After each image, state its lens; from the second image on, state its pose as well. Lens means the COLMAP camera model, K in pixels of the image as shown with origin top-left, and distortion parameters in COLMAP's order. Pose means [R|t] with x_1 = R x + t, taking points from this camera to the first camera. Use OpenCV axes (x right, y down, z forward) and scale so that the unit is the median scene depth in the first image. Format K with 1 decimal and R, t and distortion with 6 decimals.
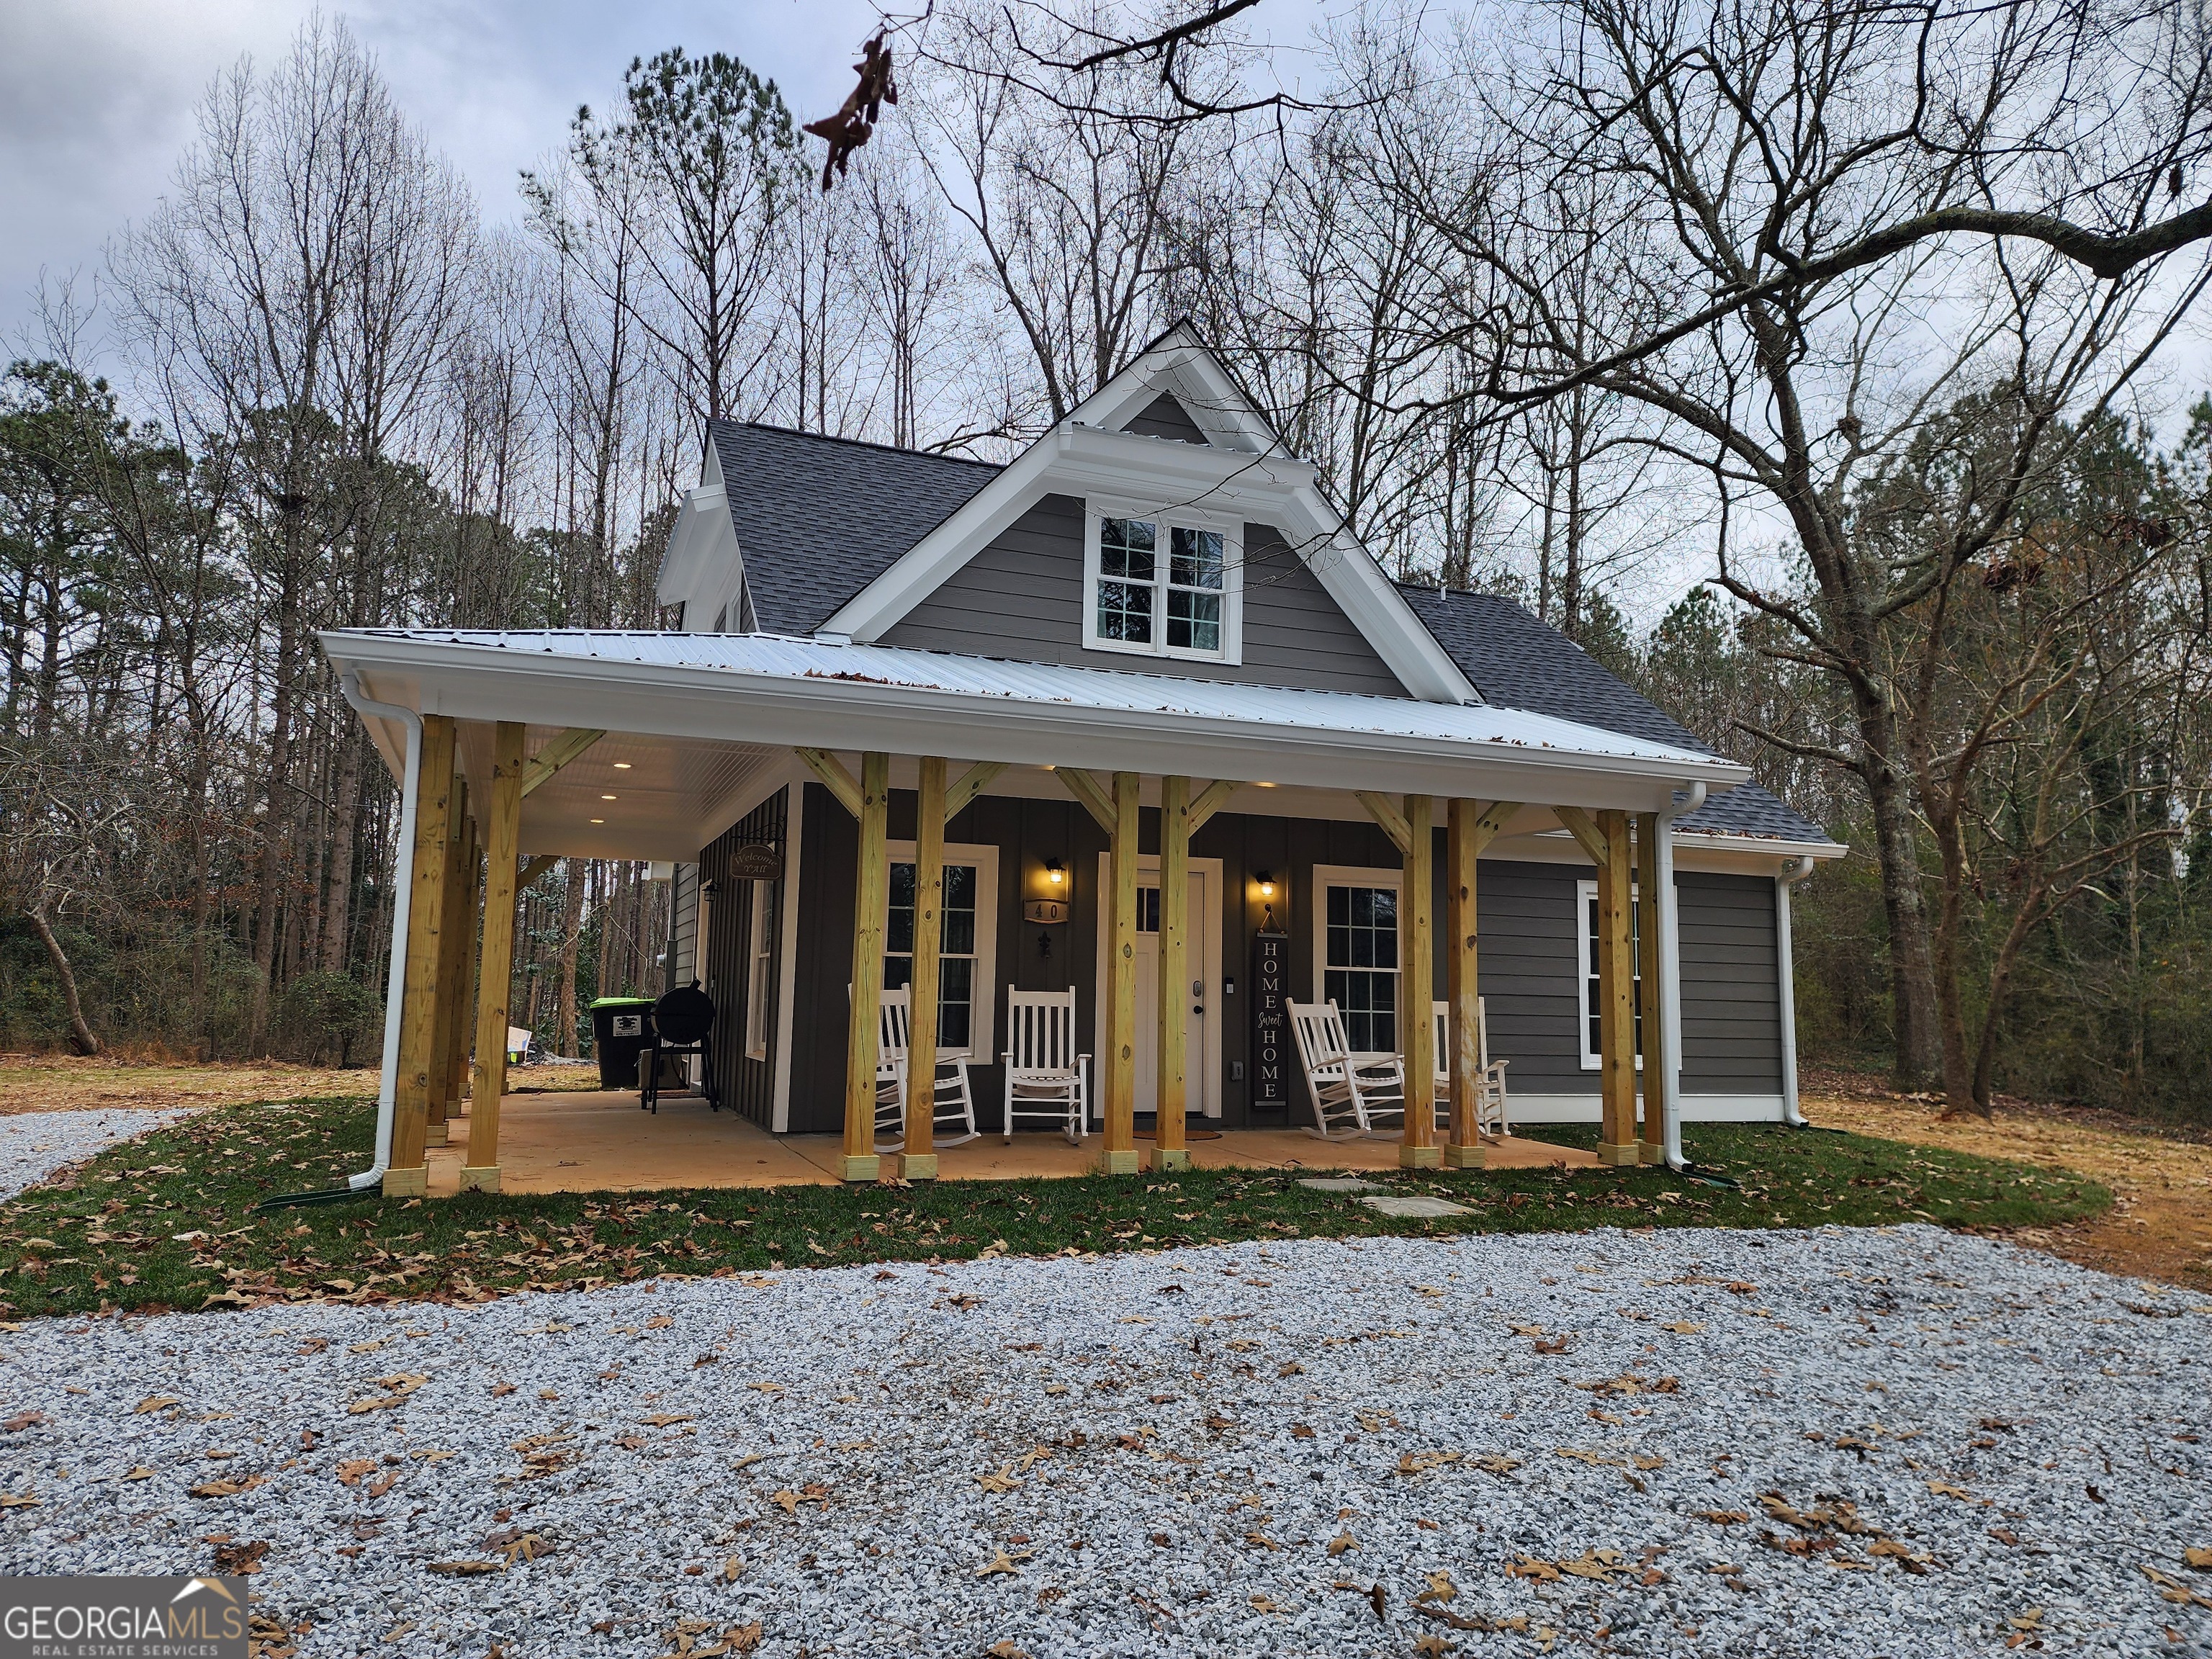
lens RADIAL K [[1490.5, 0, 1111.6], [0, 1490.5, 841.0], [0, 0, 1]] dist [0.054502, -0.019587]
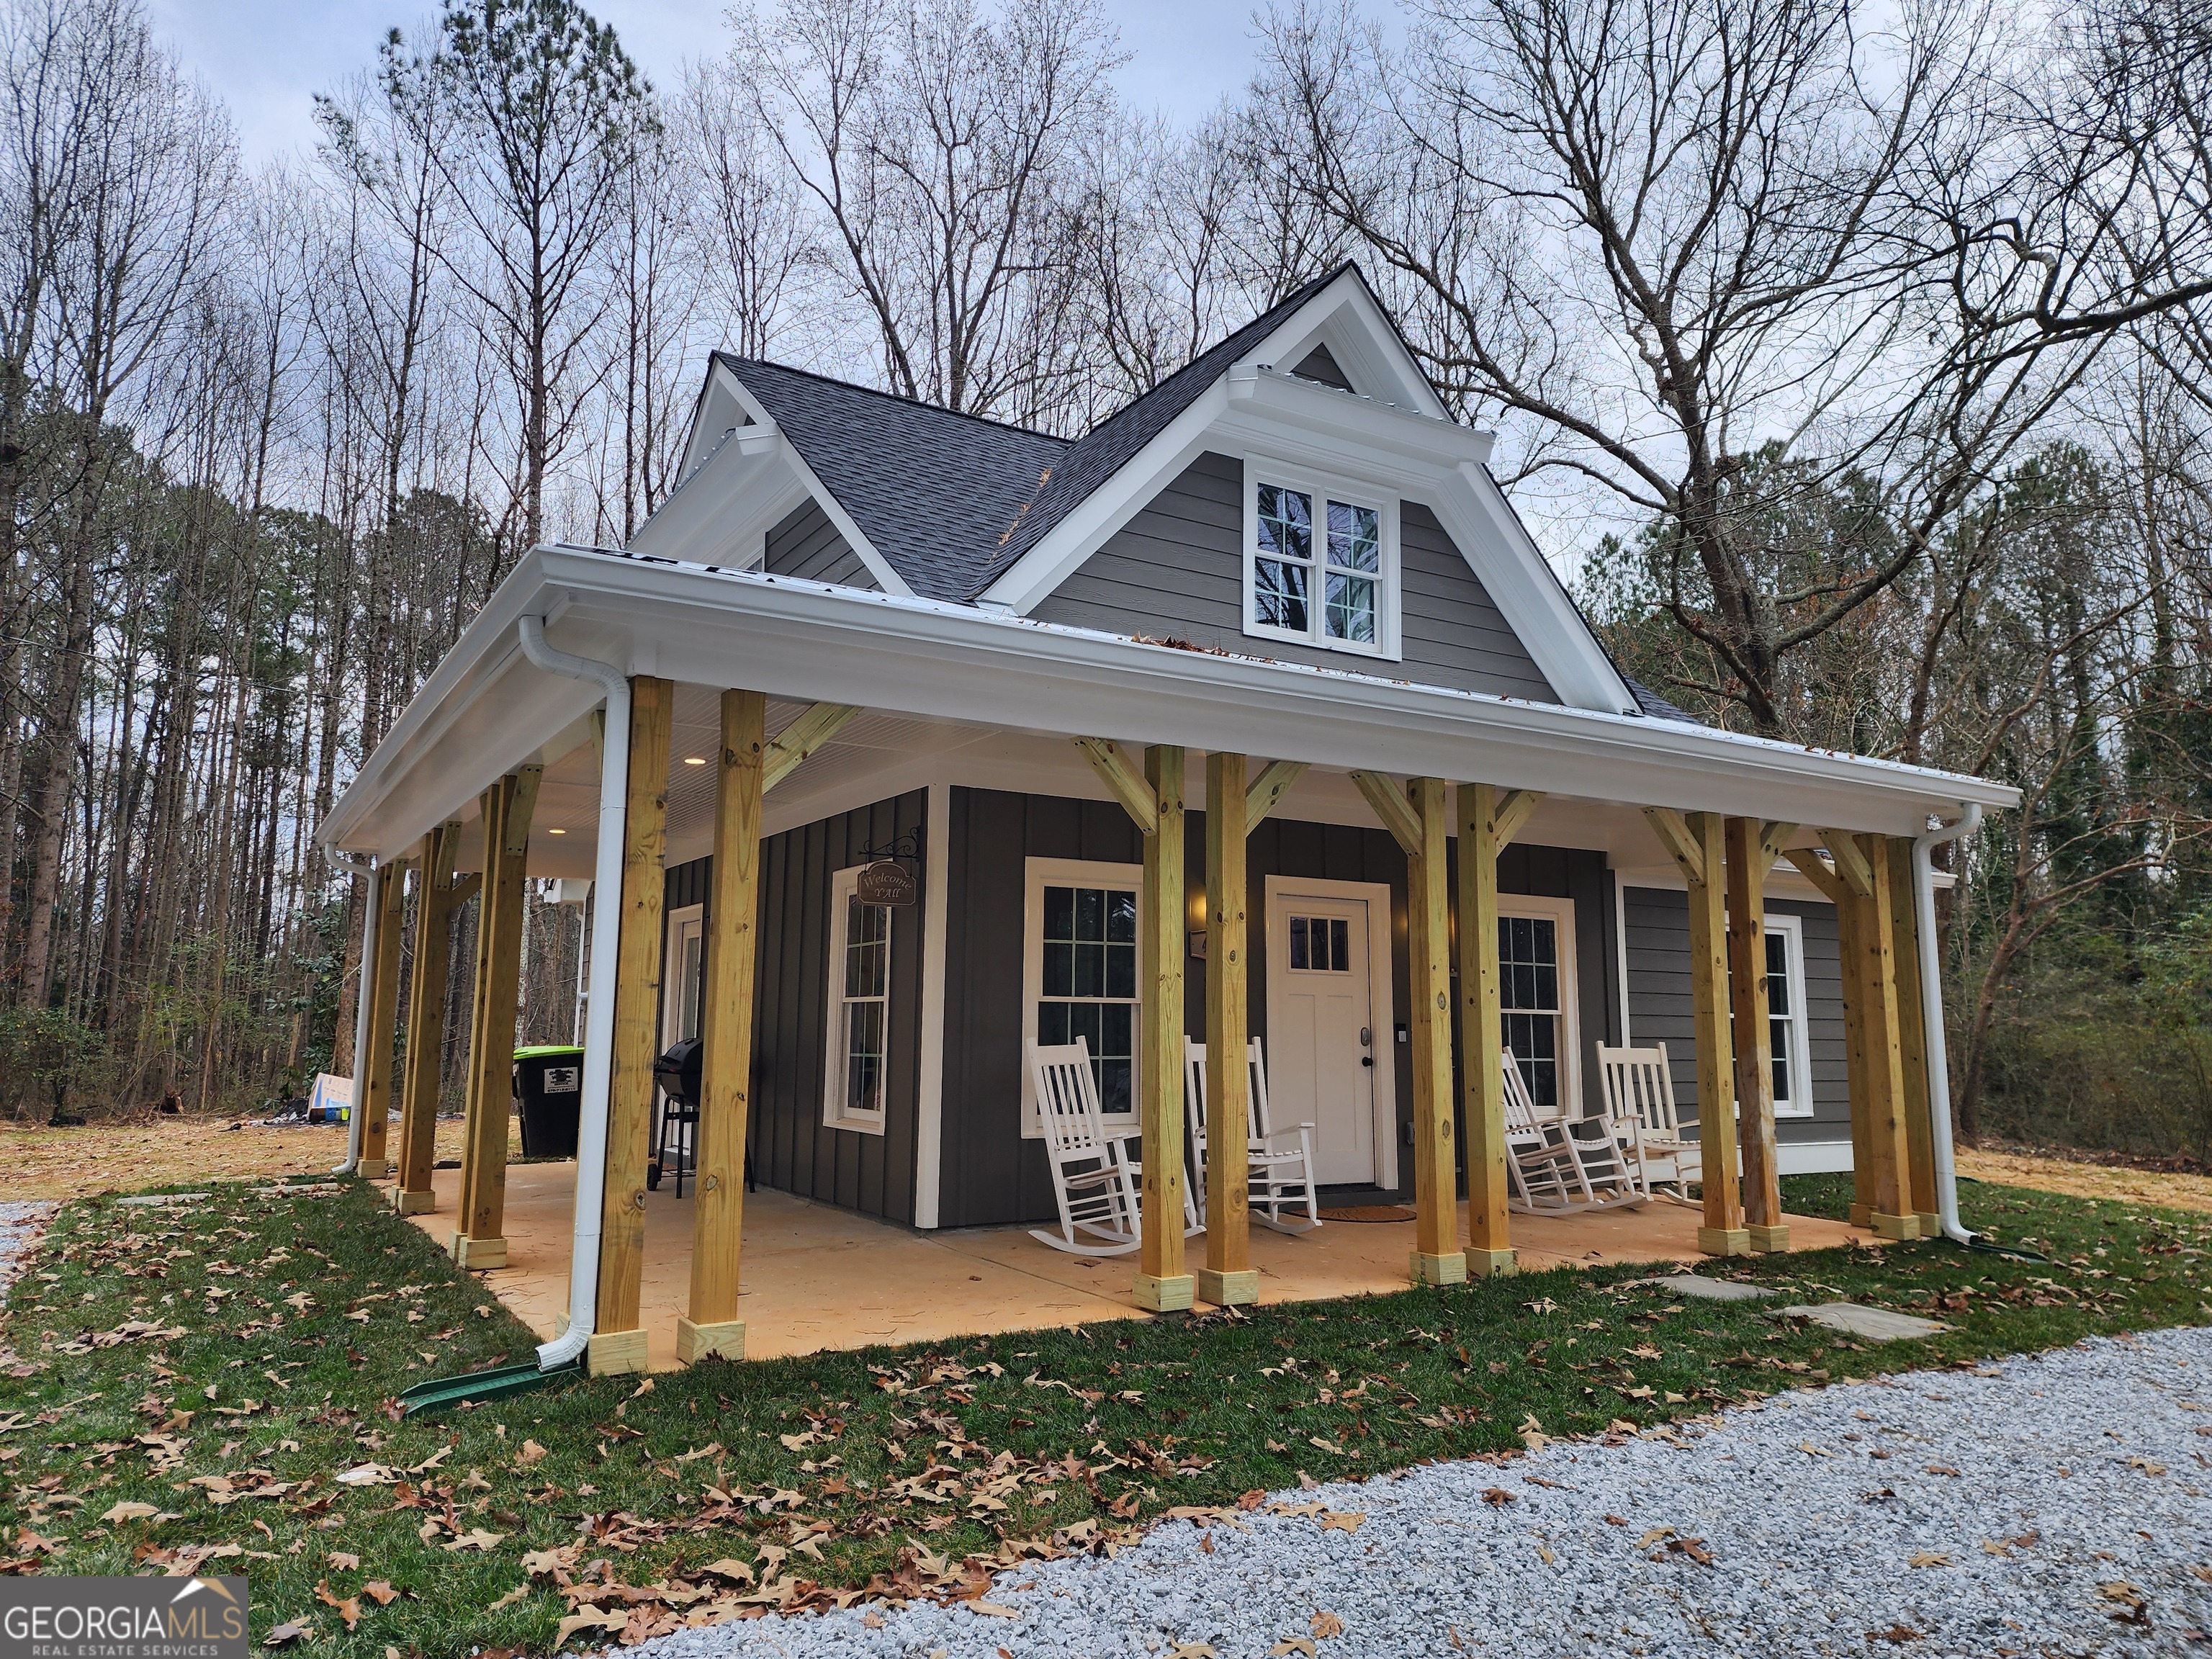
lens RADIAL K [[1490.5, 0, 1115.0], [0, 1490.5, 814.3], [0, 0, 1]] dist [0.054502, -0.019587]
pose [[0.984781, 0.015627, 0.173095, -0.226667], [-0.010259, 0.999440, -0.031863, 0.000828], [-0.173496, 0.029603, 0.984390, 0.172026]]
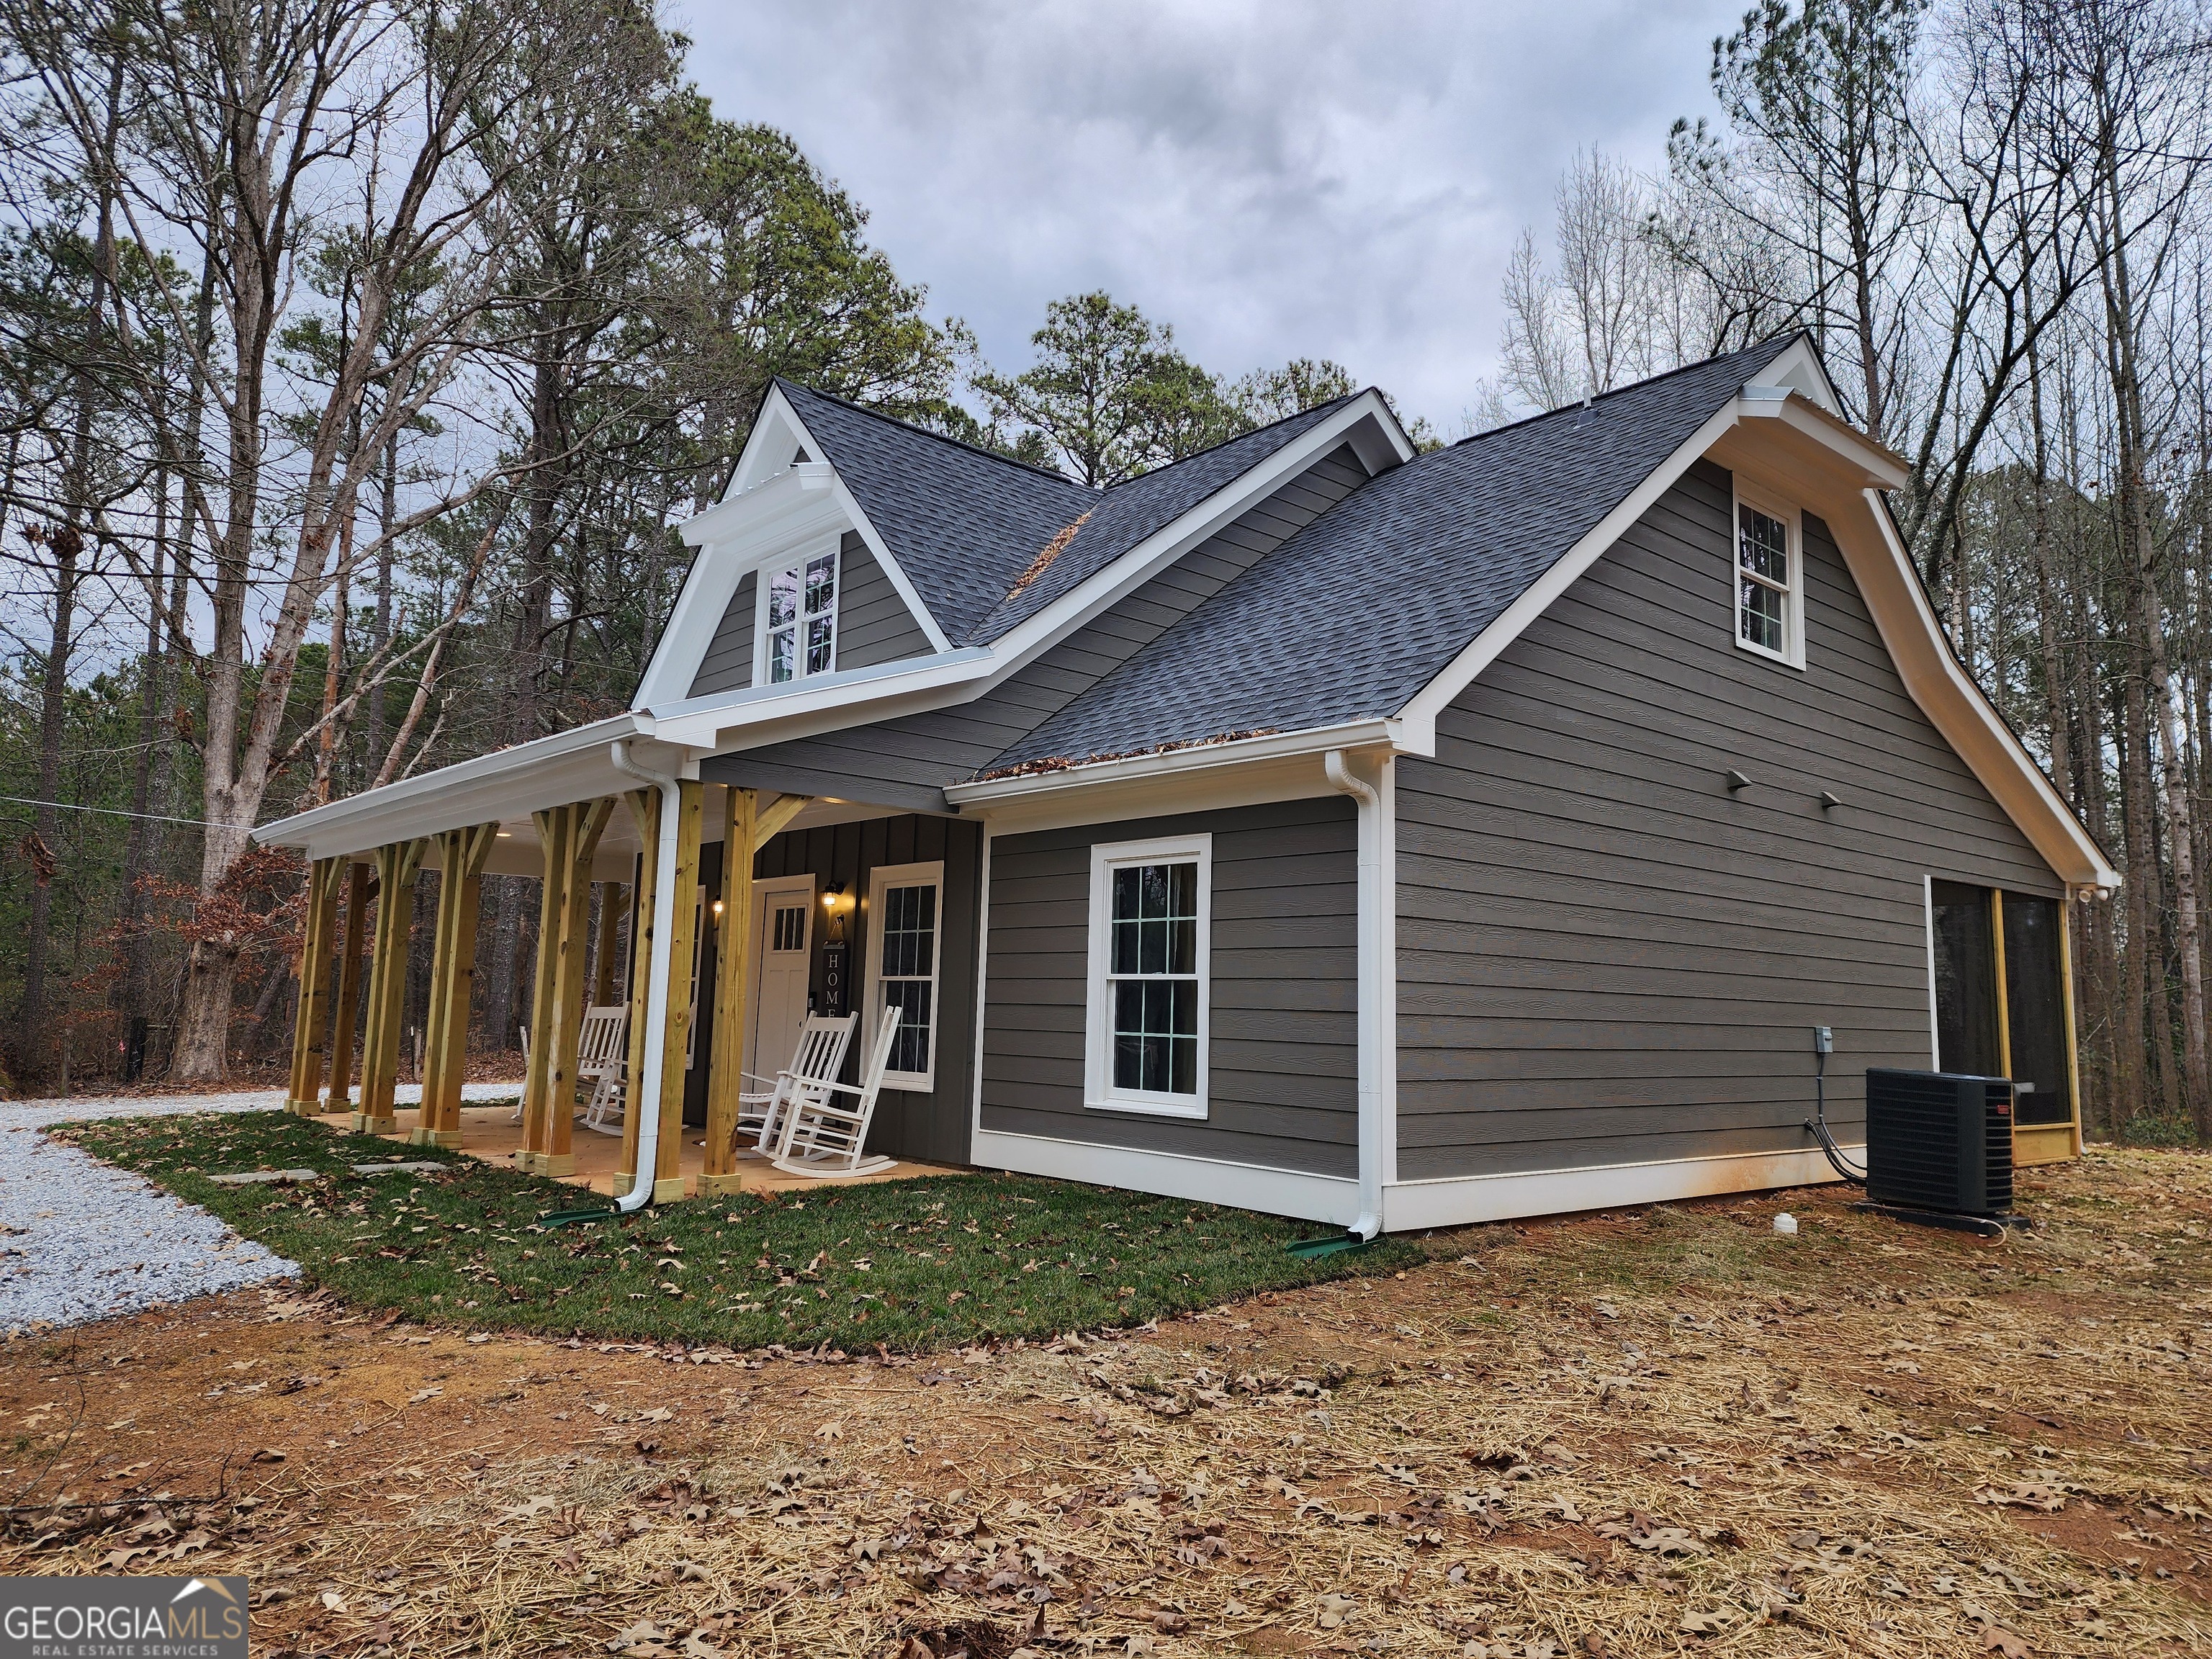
lens RADIAL K [[1490.5, 0, 1088.6], [0, 1490.5, 817.1], [0, 0, 1]] dist [0.054502, -0.019587]
pose [[0.340368, -0.135505, -0.930477, 1.058016], [0.084470, 0.989967, -0.113269, 0.101712], [0.936491, -0.040044, 0.348399, 0.802900]]
